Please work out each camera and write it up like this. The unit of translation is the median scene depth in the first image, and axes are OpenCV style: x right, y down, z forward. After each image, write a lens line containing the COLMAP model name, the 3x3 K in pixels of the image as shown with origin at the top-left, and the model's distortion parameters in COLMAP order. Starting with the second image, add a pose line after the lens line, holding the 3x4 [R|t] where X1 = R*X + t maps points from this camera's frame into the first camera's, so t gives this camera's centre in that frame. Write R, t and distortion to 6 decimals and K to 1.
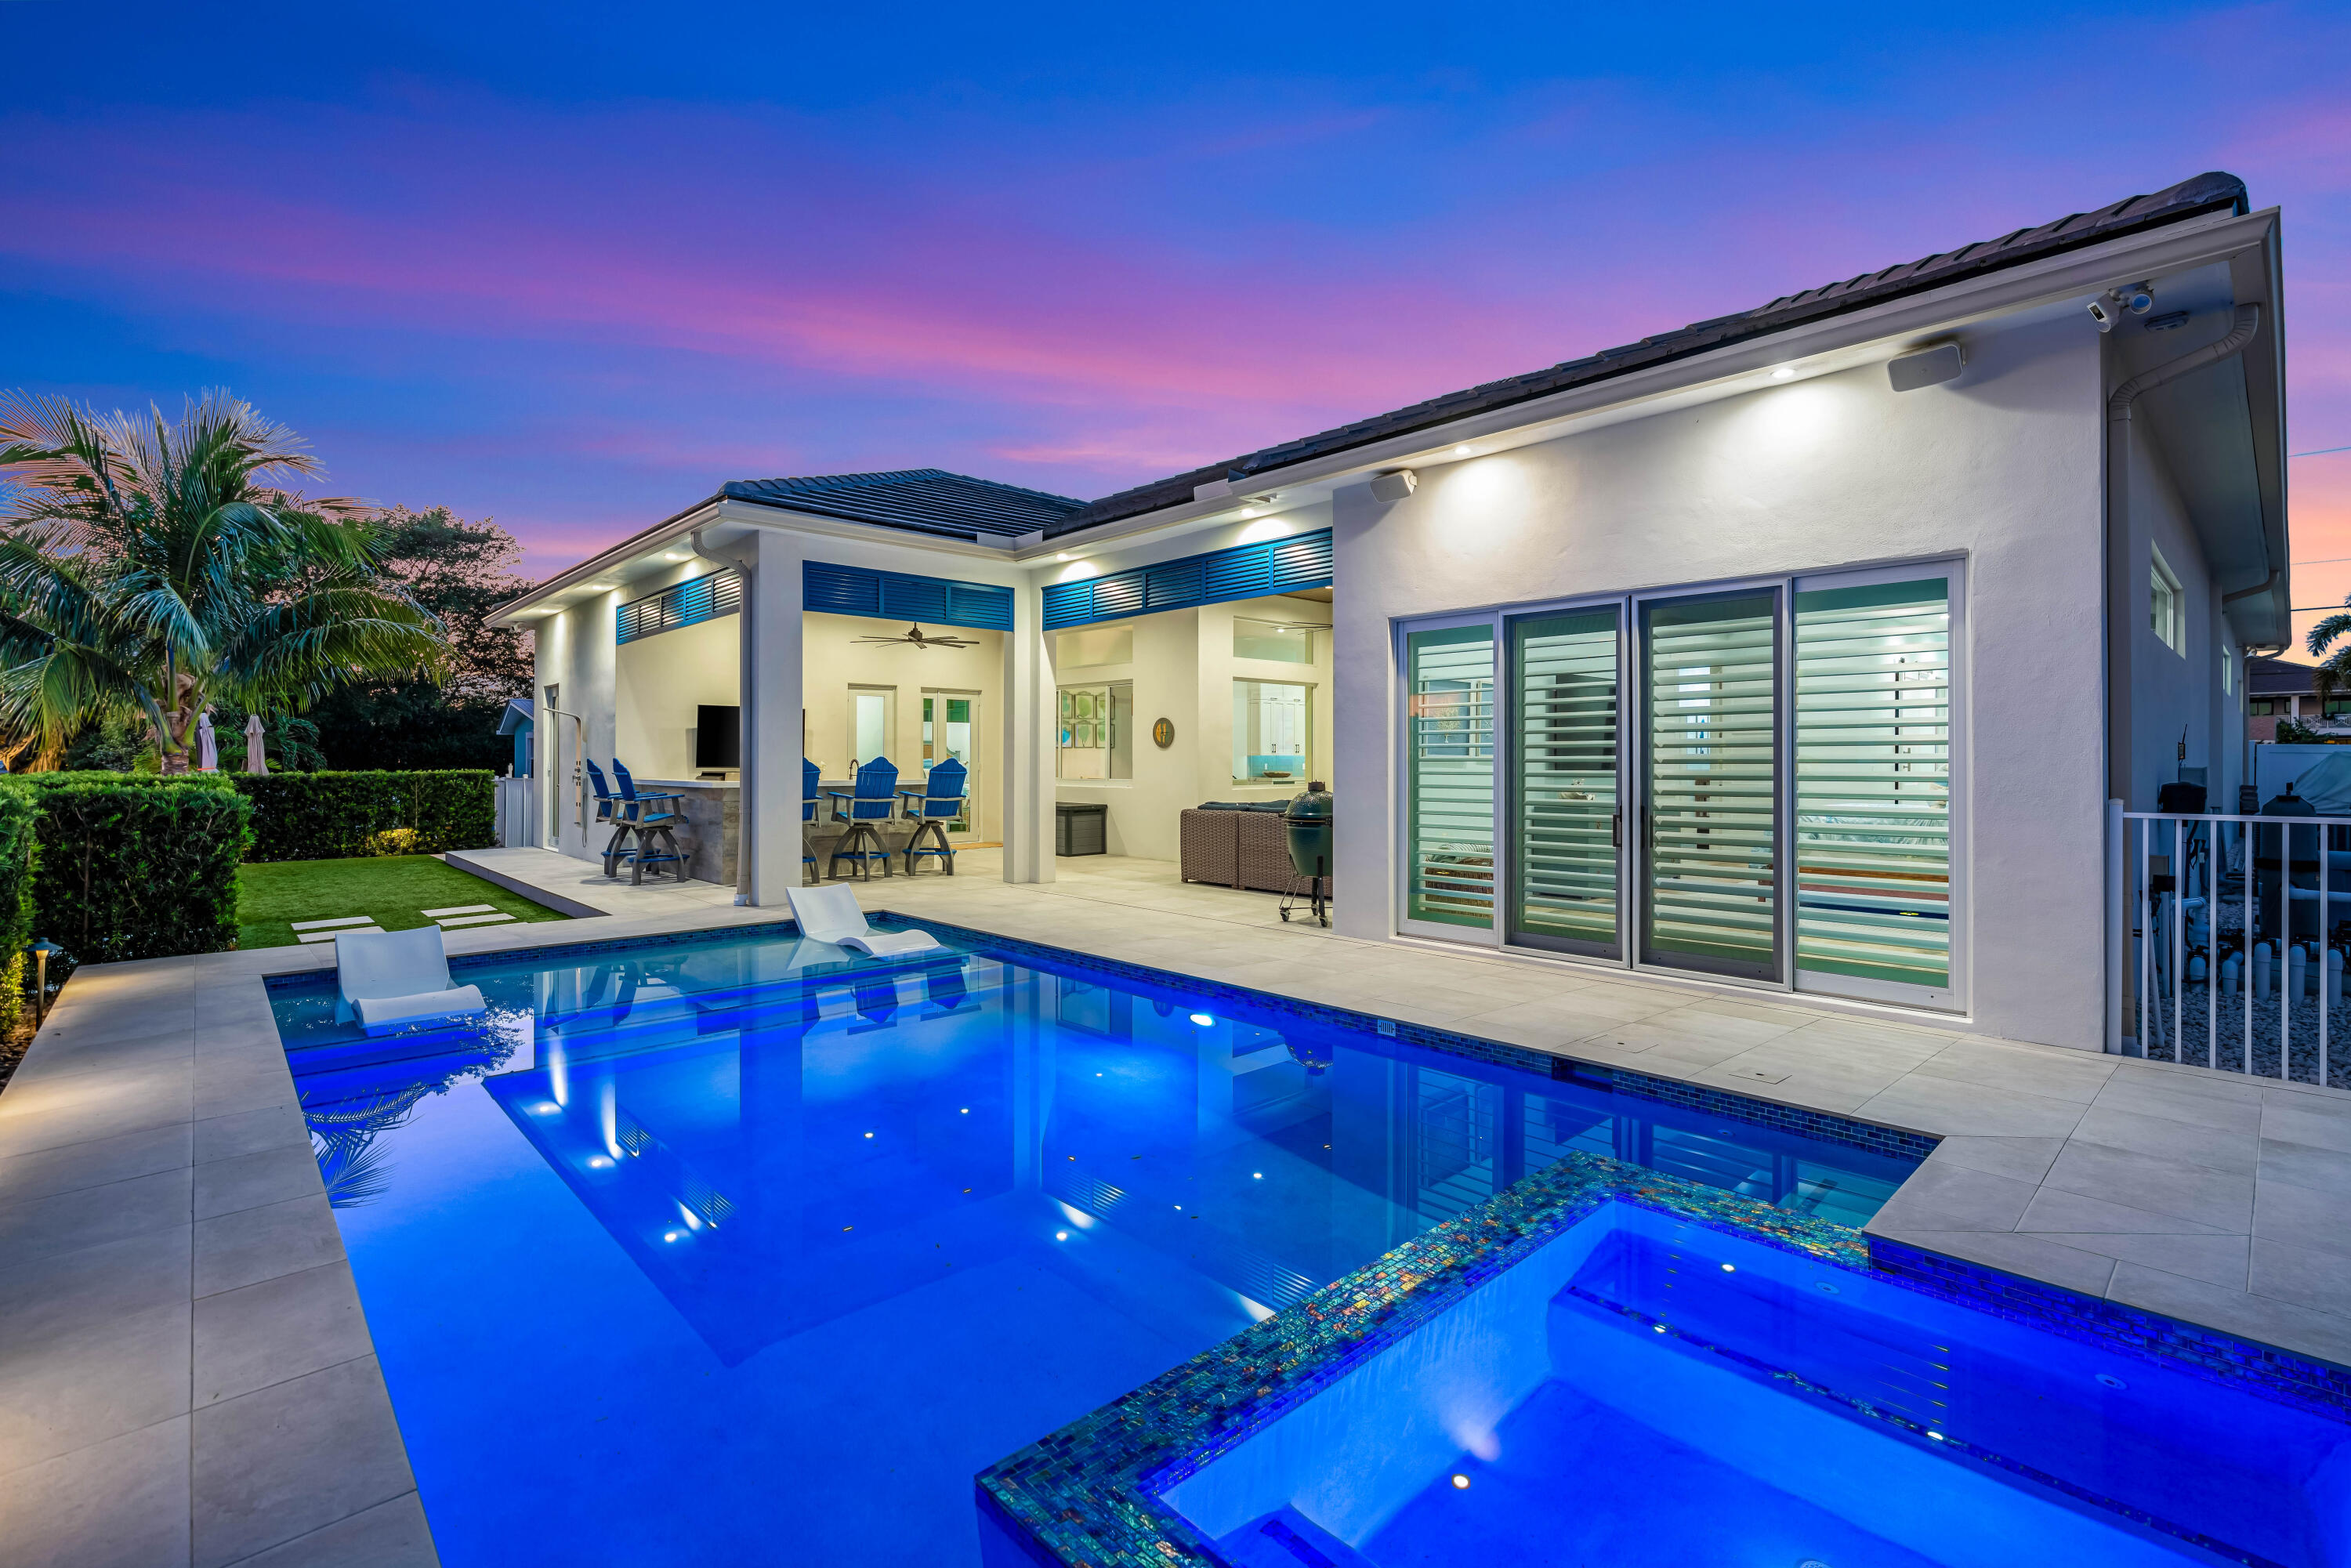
lens RADIAL K [[1053.3, 0, 1175.0], [0, 1053.3, 767.7], [0, 0, 1]] dist [-0.007947, 0.000072]
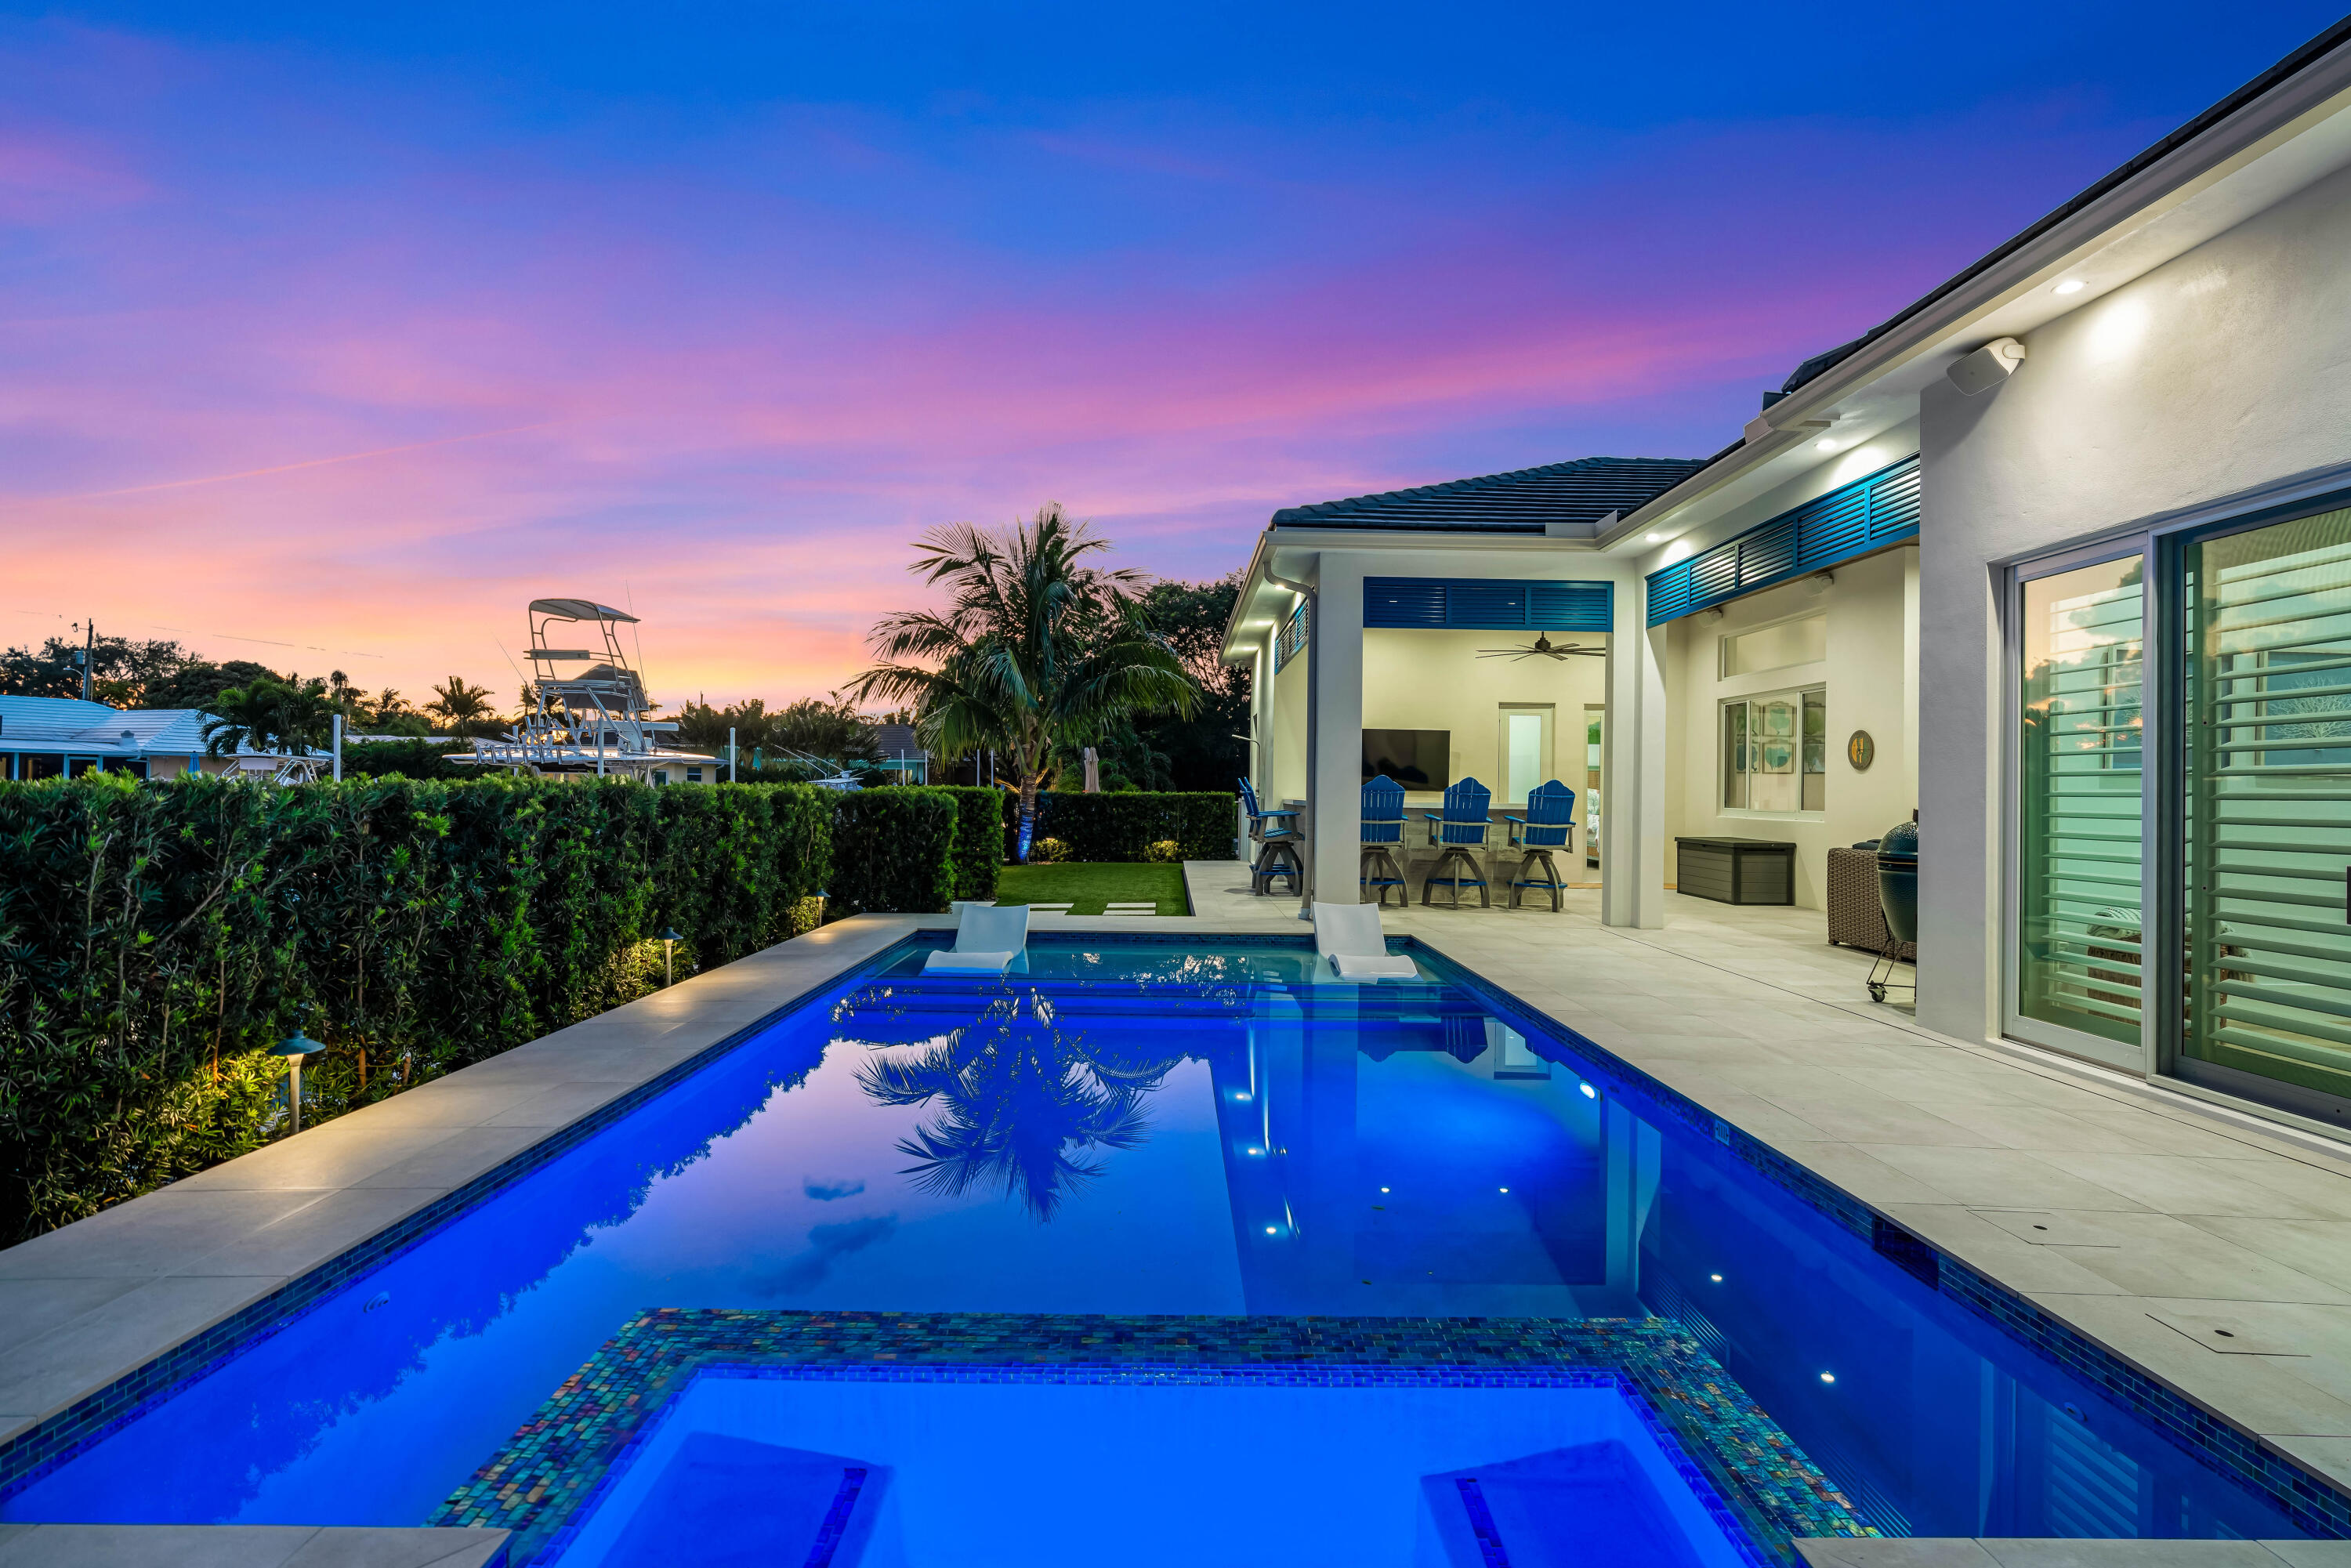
lens RADIAL K [[1138.9, 0, 1170.6], [0, 1138.9, 784.8], [0, 0, 1]] dist [-0.016959, -0.000581]
pose [[0.731156, 0.007621, -0.682168, 0.213008], [-0.019830, 0.999752, -0.010085, 0.011557], [0.681922, 0.020901, 0.731126, 0.081209]]
